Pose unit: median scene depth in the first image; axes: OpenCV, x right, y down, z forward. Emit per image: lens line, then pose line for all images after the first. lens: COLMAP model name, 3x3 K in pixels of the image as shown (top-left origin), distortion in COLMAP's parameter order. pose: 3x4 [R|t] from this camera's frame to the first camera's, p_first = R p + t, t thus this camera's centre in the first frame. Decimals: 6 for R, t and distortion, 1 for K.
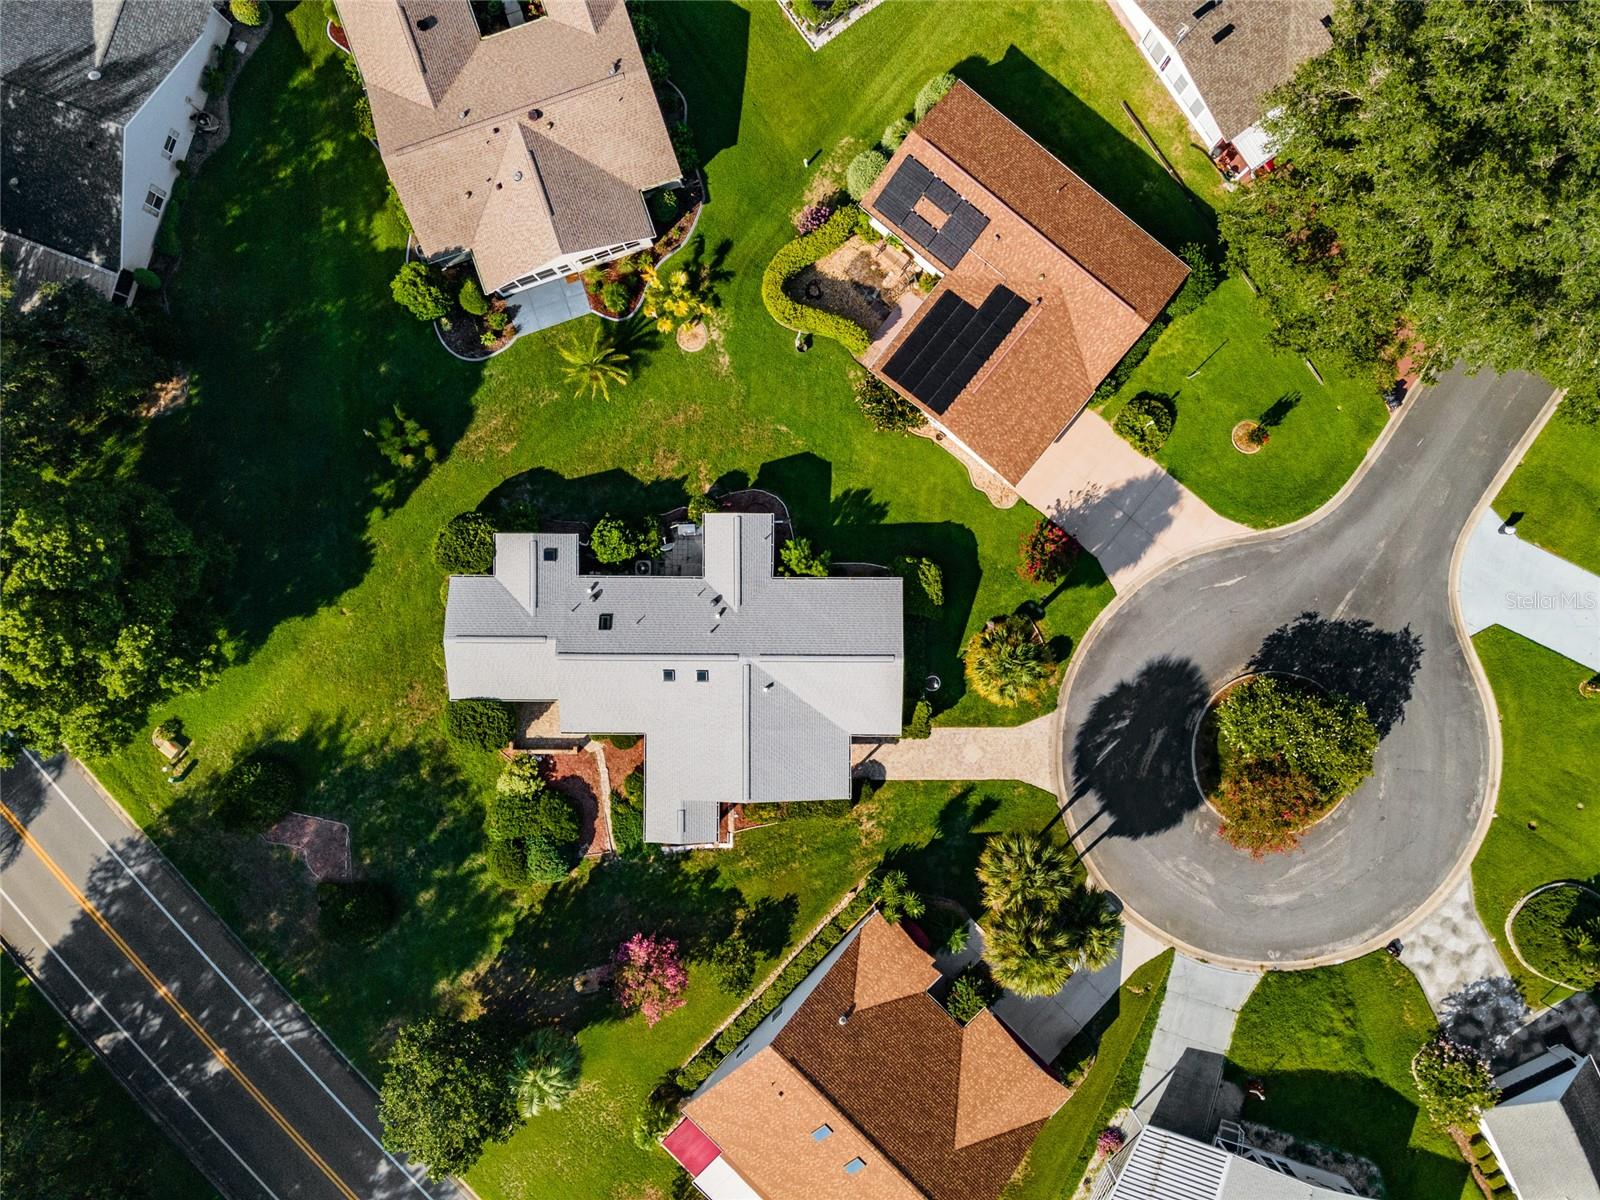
lens RADIAL K [[1169.9, 0, 806.6], [0, 1169.9, 596.7], [0, 0, 1]] dist [0.007651, 0.063953]
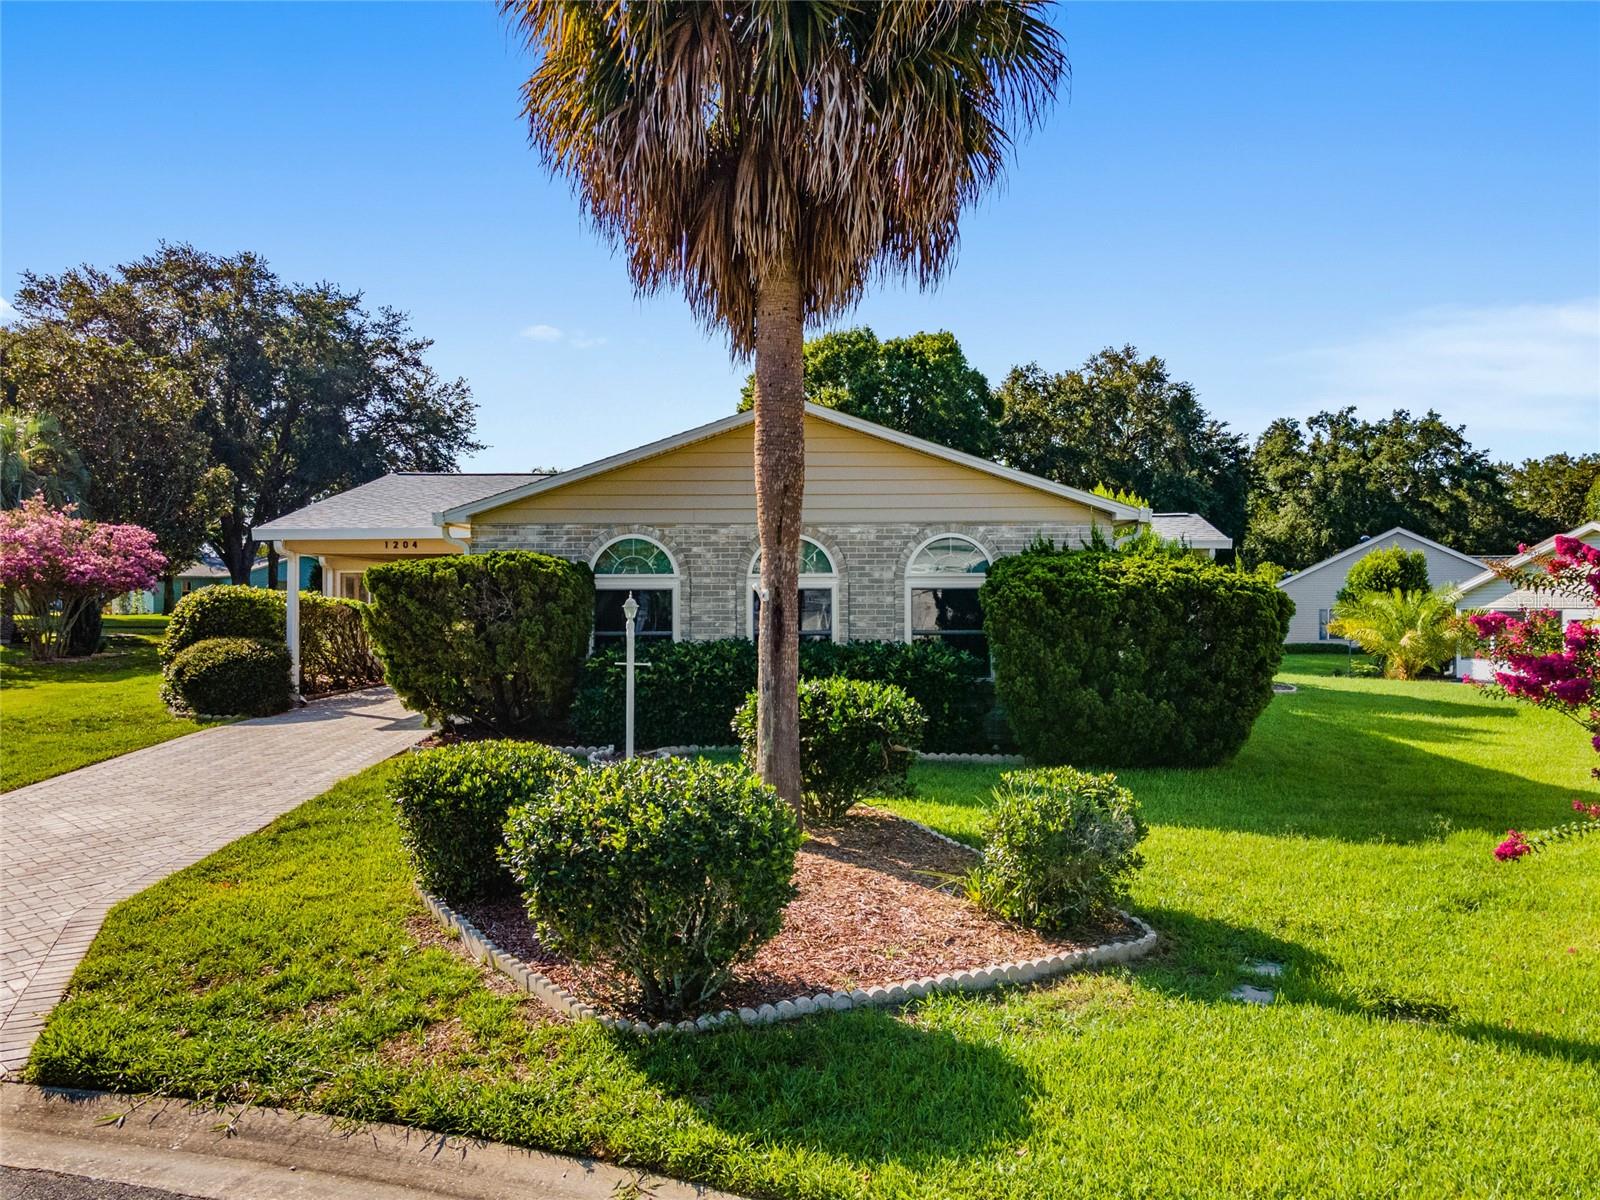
lens RADIAL K [[1176.4, 0, 810.0], [0, 1176.4, 618.9], [0, 0, 1]] dist [0.003626, 0.080558]
pose [[0.005160, 0.019871, -0.999789, 0.292085], [-0.999967, -0.006161, -0.005283, 0.047488], [-0.006265, 0.999784, 0.019839, 0.975156]]
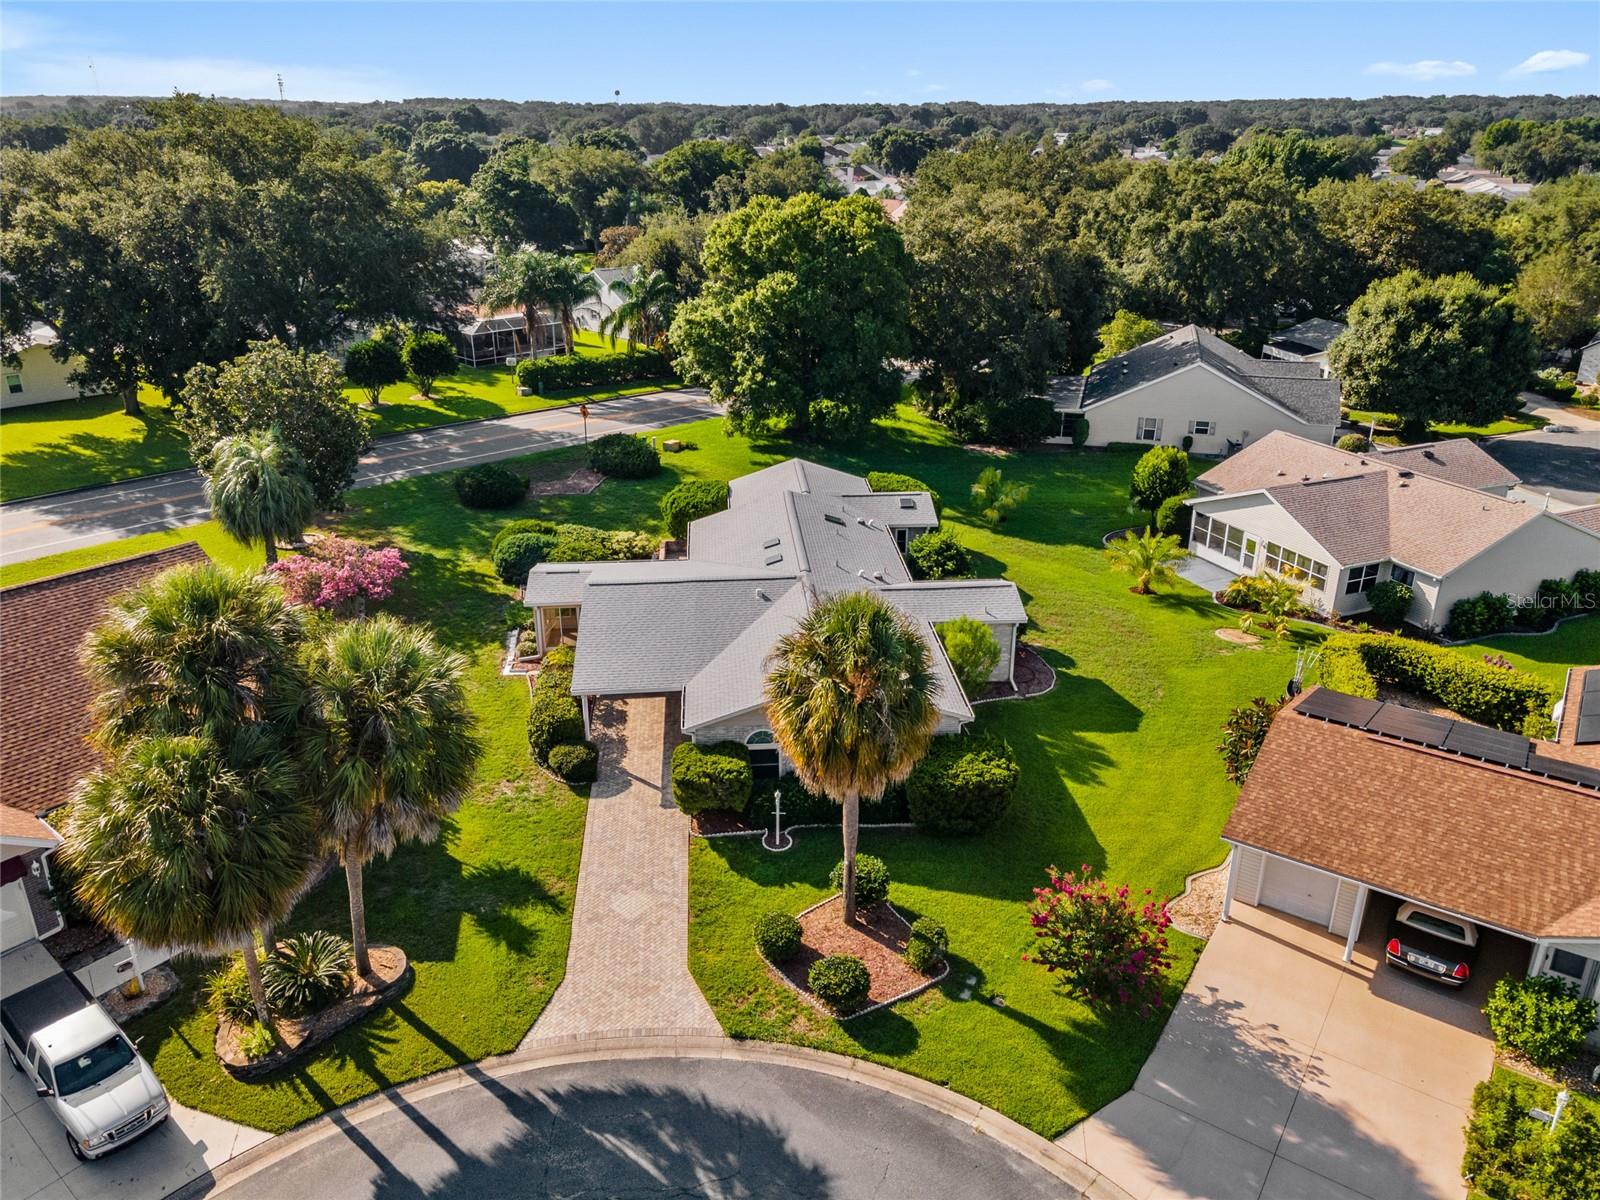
lens RADIAL K [[1169.9, 0, 806.6], [0, 1169.9, 596.7], [0, 0, 1]] dist [0.007651, 0.063953]
pose [[0.090395, 0.385031, -0.918466, 0.531043], [-0.995837, 0.024107, -0.087904, 0.103792], [-0.011705, 0.922589, 0.385607, 0.709083]]
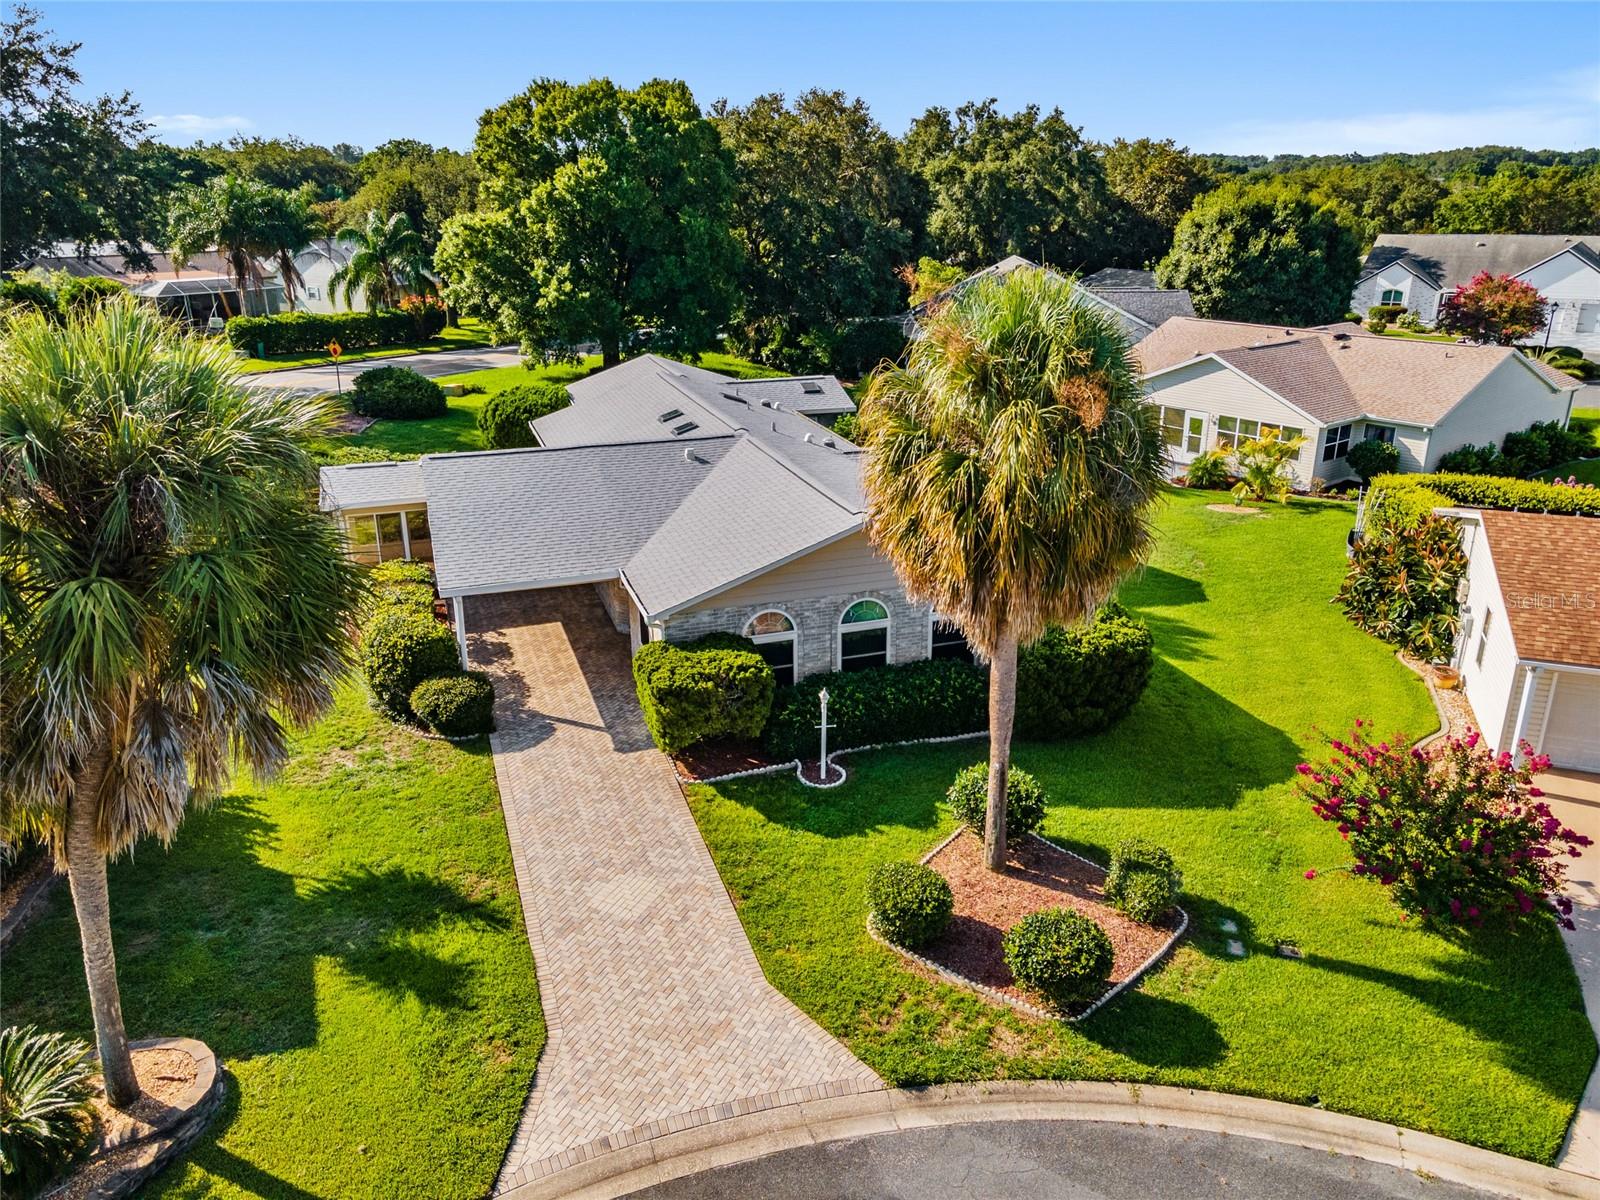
lens RADIAL K [[1169.9, 0, 806.6], [0, 1169.9, 596.7], [0, 0, 1]] dist [0.007651, 0.063953]
pose [[0.331760, 0.323037, -0.886331, 0.371923], [-0.943331, 0.105797, -0.314537, 0.173213], [-0.007836, 0.940454, 0.339830, 0.847613]]
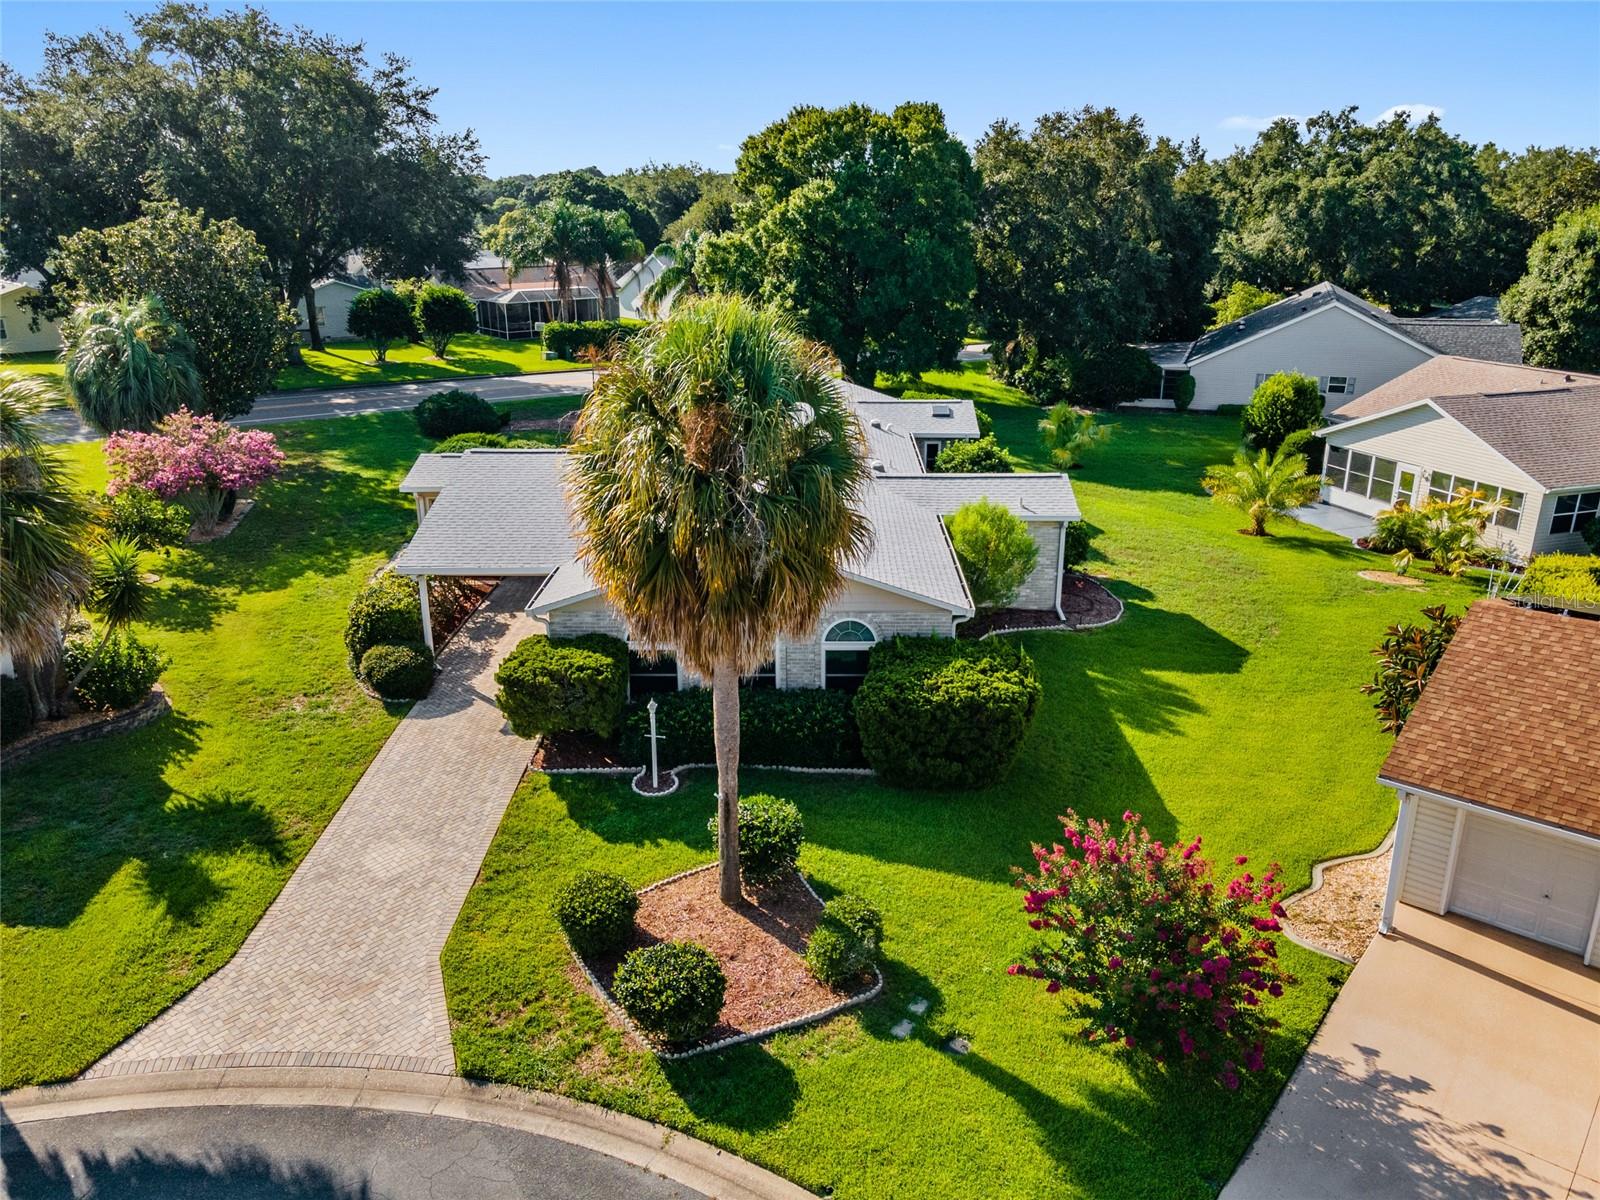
lens RADIAL K [[1169.9, 0, 806.6], [0, 1169.9, 596.7], [0, 0, 1]] dist [0.007651, 0.063953]
pose [[-0.009316, 0.329076, -0.944257, 0.396930], [-0.999939, -0.008711, 0.006830, 0.030887], [-0.005978, 0.944263, 0.329137, 0.844830]]
